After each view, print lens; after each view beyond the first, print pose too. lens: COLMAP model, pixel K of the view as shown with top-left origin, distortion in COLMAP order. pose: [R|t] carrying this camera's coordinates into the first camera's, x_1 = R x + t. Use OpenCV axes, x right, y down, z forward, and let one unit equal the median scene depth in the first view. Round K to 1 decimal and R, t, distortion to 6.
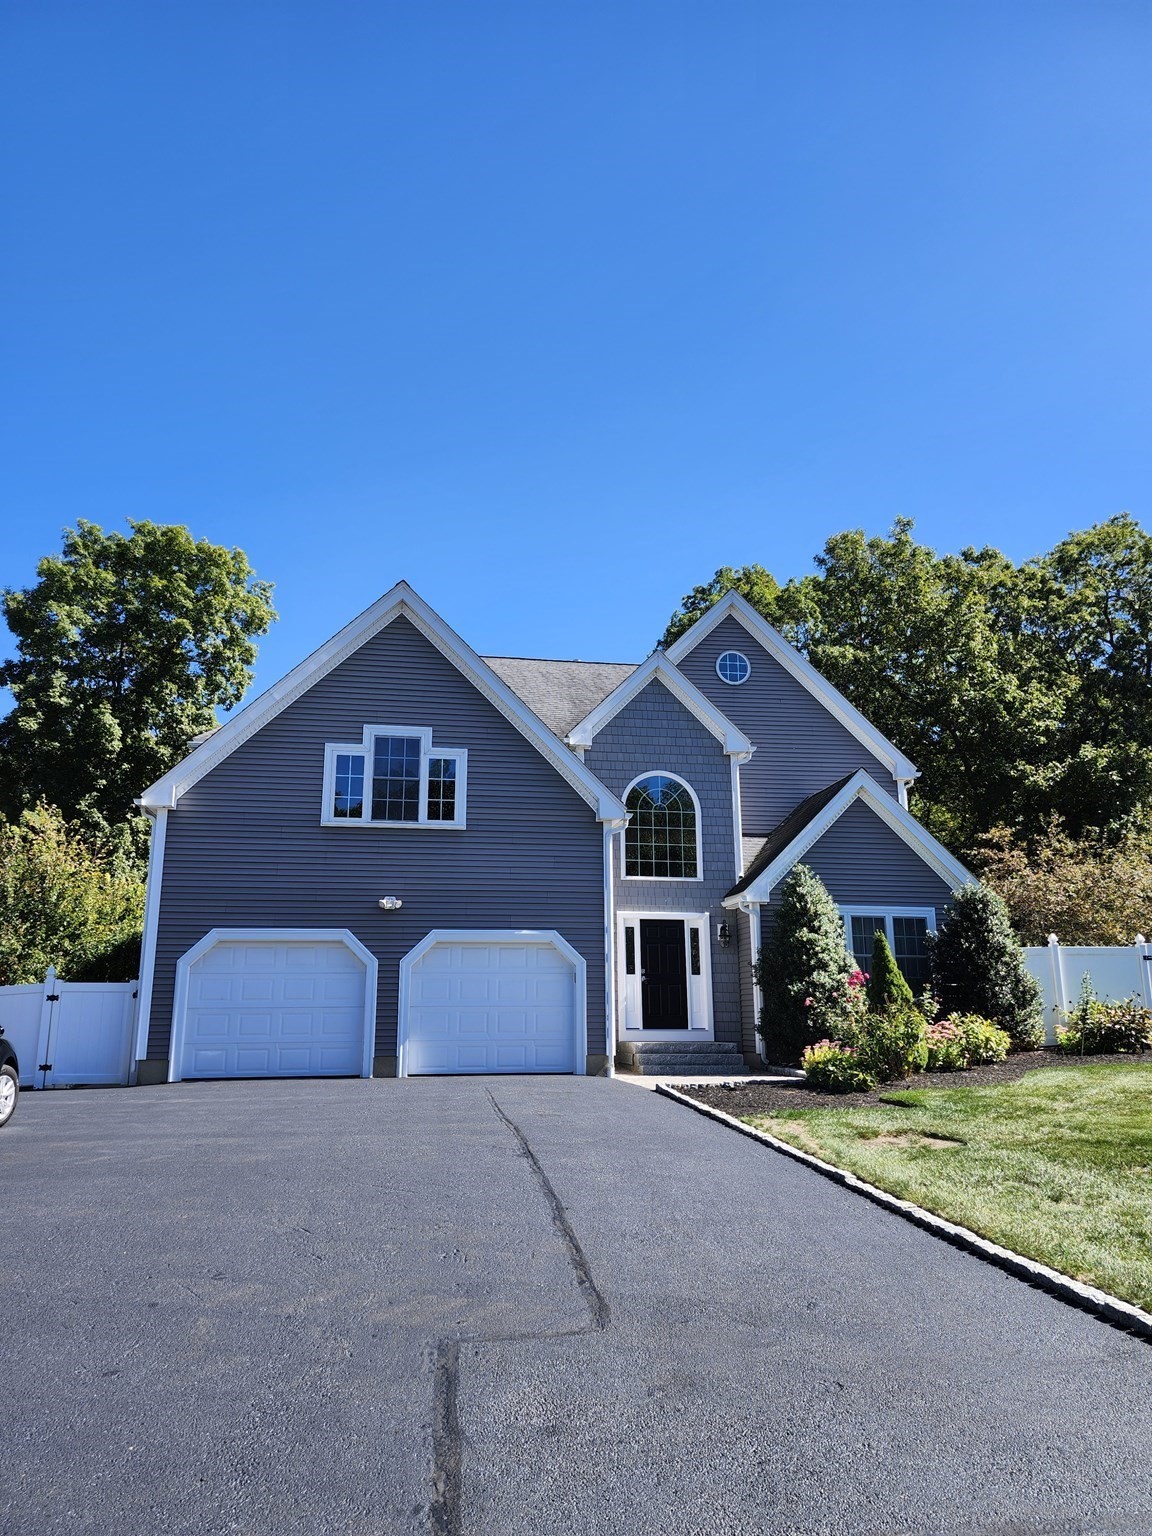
lens RADIAL K [[1023.1, 0, 567.8], [0, 1023.1, 769.4], [0, 0, 1]] dist [0.009731, -0.018380]
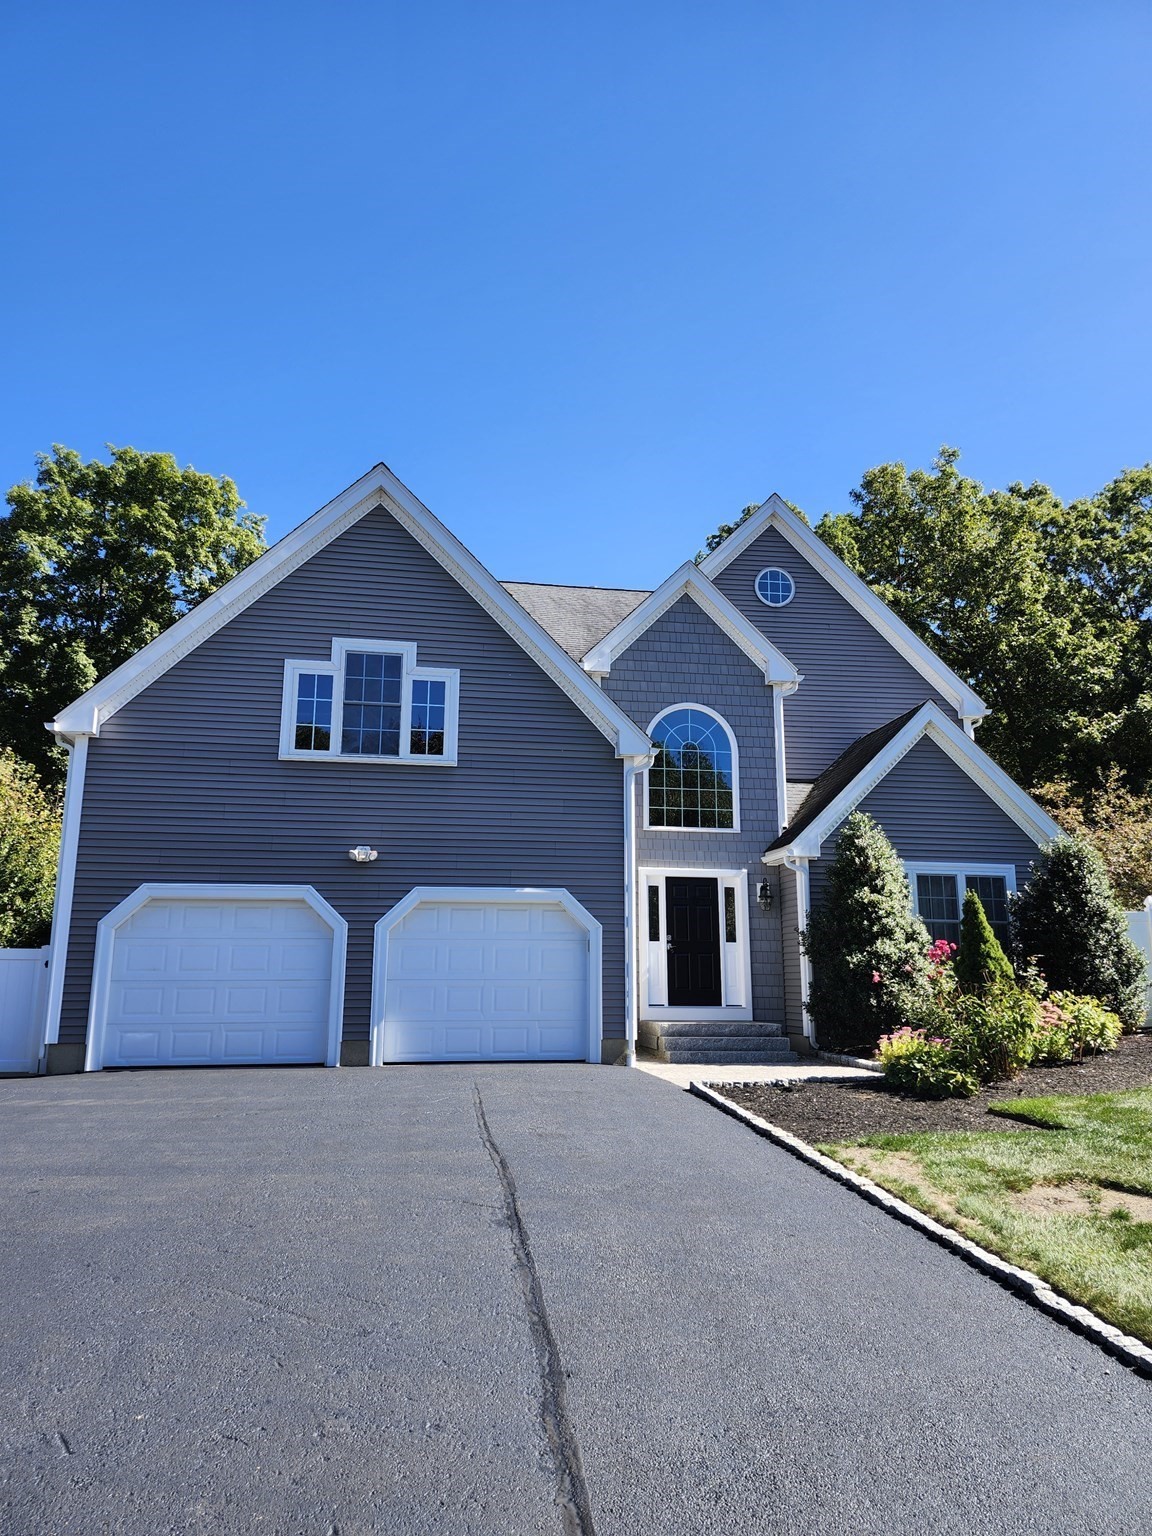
lens RADIAL K [[1023.1, 0, 581.6], [0, 1023.1, 760.3], [0, 0, 1]] dist [0.009731, -0.018380]
pose [[0.999983, 0.005472, -0.001786, 0.001835], [-0.005423, 0.999630, 0.026653, 0.029432], [0.001931, -0.026643, 0.999643, 0.163468]]
